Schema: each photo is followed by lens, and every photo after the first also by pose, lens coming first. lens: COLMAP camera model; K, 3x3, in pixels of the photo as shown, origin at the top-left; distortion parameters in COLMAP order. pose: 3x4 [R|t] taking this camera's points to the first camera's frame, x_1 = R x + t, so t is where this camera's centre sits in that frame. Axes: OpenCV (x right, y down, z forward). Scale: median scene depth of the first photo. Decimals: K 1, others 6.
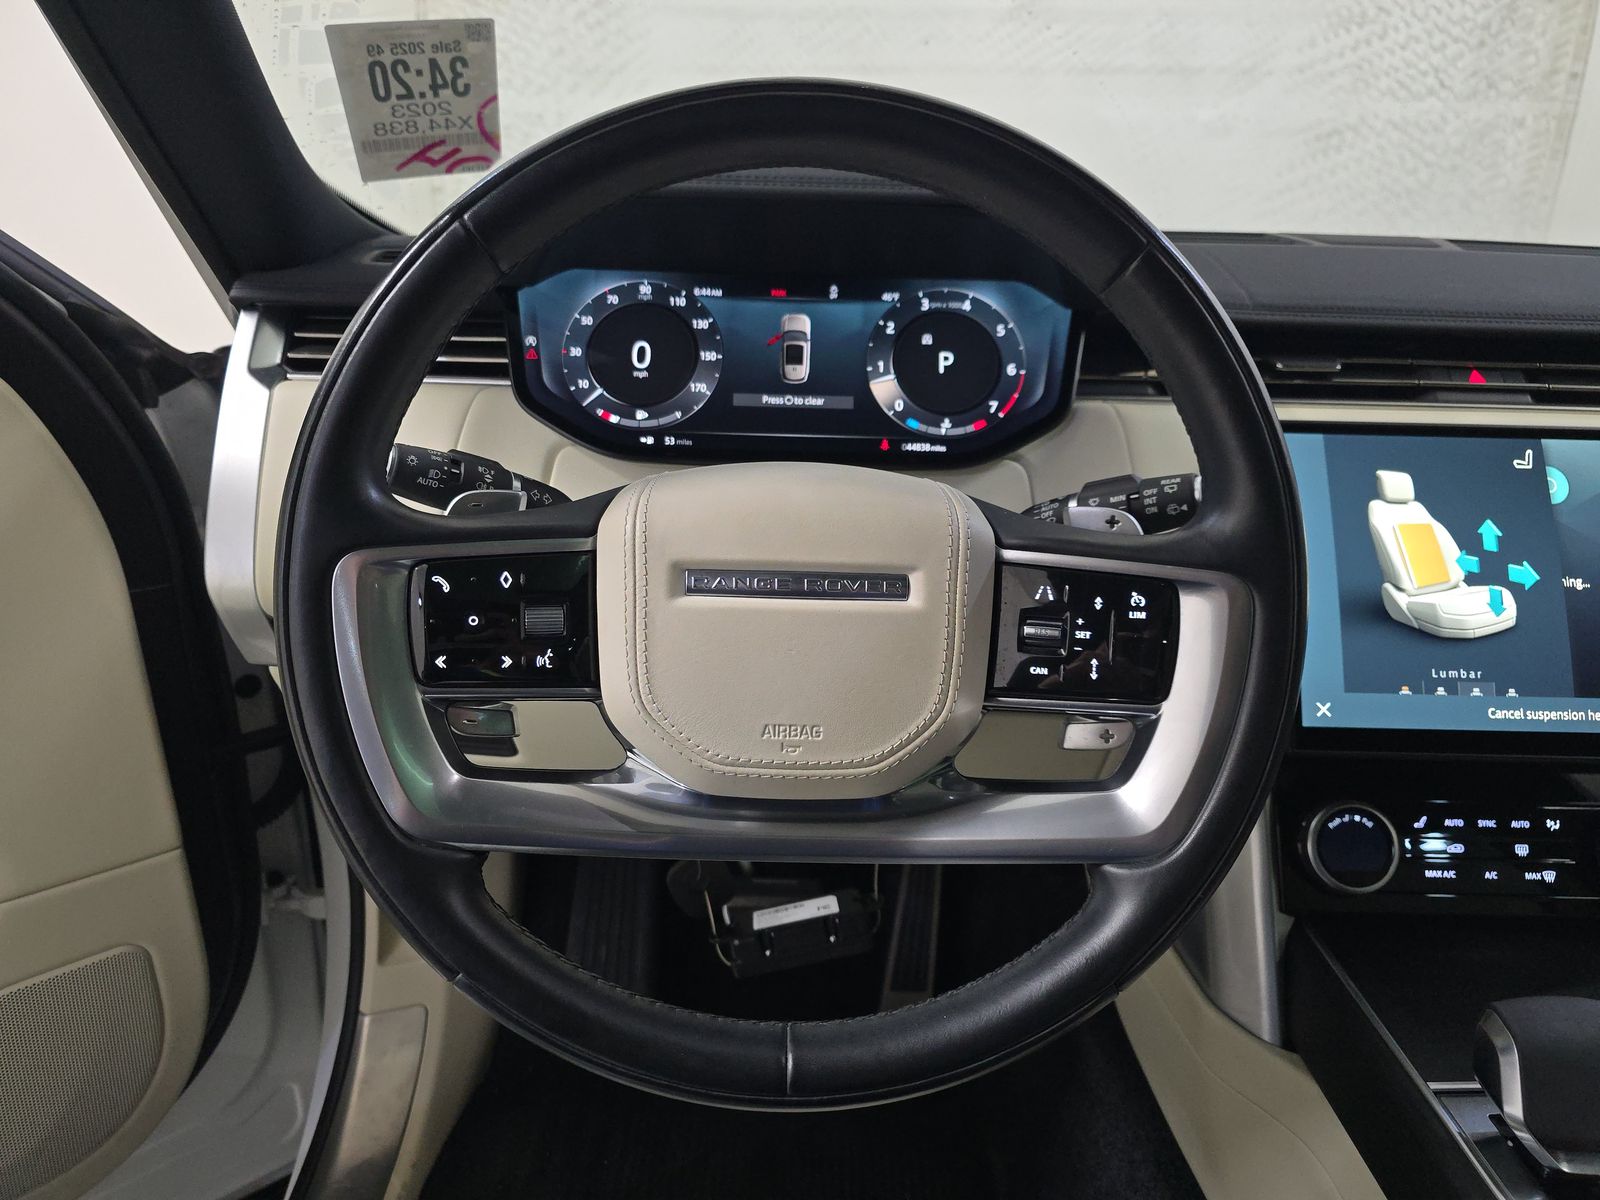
lens RADIAL K [[1081.3, 0, 802.3], [0, 1081.3, 614.6], [0, 0, 1]] dist [0.053698, -0.033275]
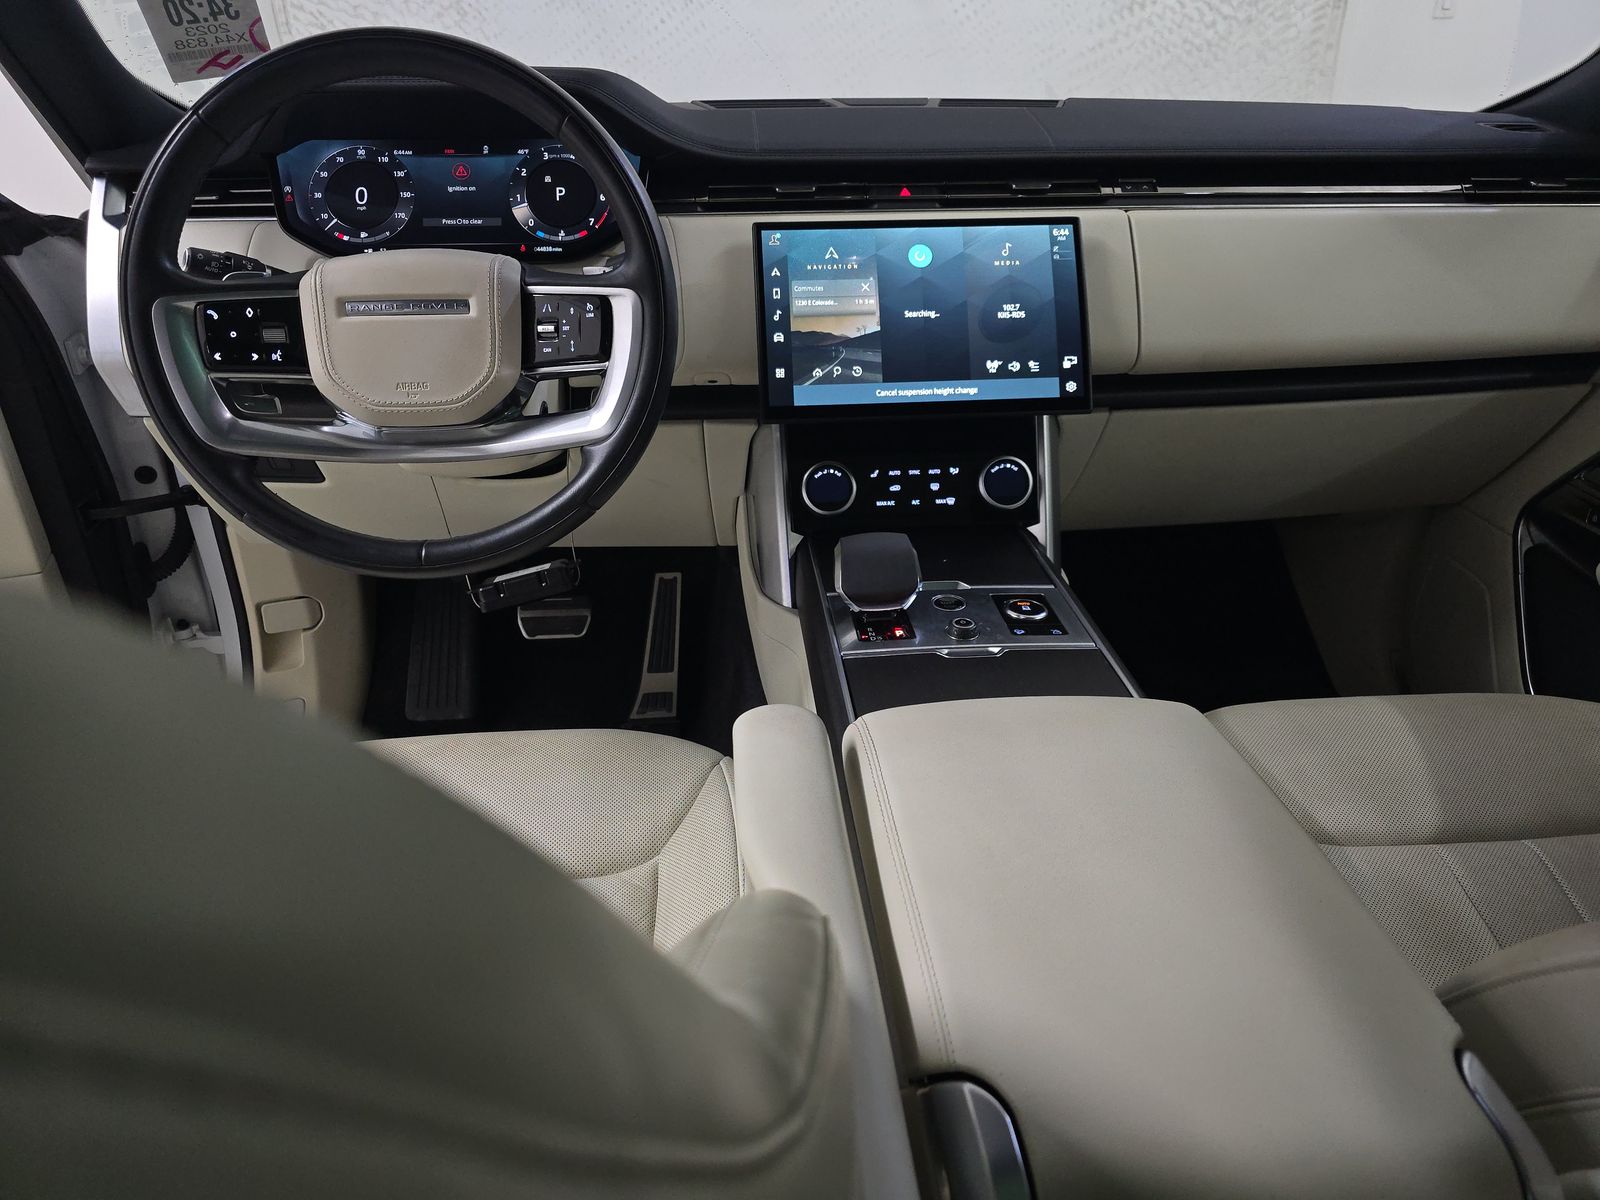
lens RADIAL K [[1081.3, 0, 793.4], [0, 1081.3, 609.9], [0, 0, 1]] dist [0.053698, -0.033275]
pose [[0.997139, -0.060842, 0.044861, 0.358092], [0.056160, 0.993490, 0.099115, 0.226297], [-0.050599, -0.096312, 0.994064, -0.637484]]
